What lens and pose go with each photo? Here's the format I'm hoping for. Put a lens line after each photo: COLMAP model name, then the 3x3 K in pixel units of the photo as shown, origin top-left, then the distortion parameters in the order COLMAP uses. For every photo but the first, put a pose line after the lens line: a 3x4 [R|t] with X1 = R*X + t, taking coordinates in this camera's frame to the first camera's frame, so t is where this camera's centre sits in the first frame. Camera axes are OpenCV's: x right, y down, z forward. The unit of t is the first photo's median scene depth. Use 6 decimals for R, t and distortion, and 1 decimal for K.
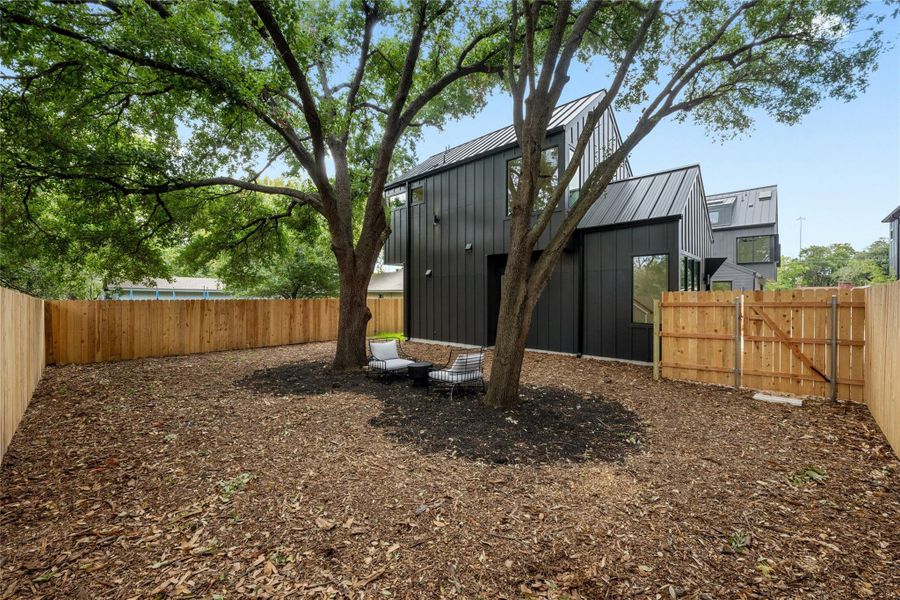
lens RADIAL K [[356.8, 0, 453.6], [0, 356.8, 299.2], [0, 0, 1]] dist [-0.000122, 0.000163]
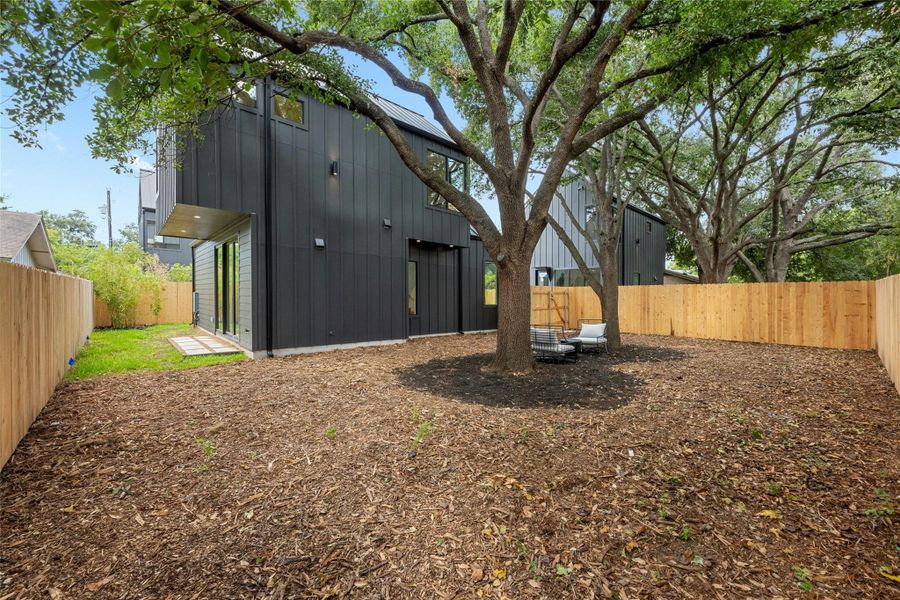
lens RADIAL K [[356.8, 0, 453.6], [0, 356.8, 299.2], [0, 0, 1]] dist [-0.000122, 0.000163]
pose [[0.084071, -0.011153, 0.996397, -0.813968], [-0.009262, 0.999885, 0.011974, 0.019833], [-0.996417, -0.010235, 0.083958, 0.810520]]
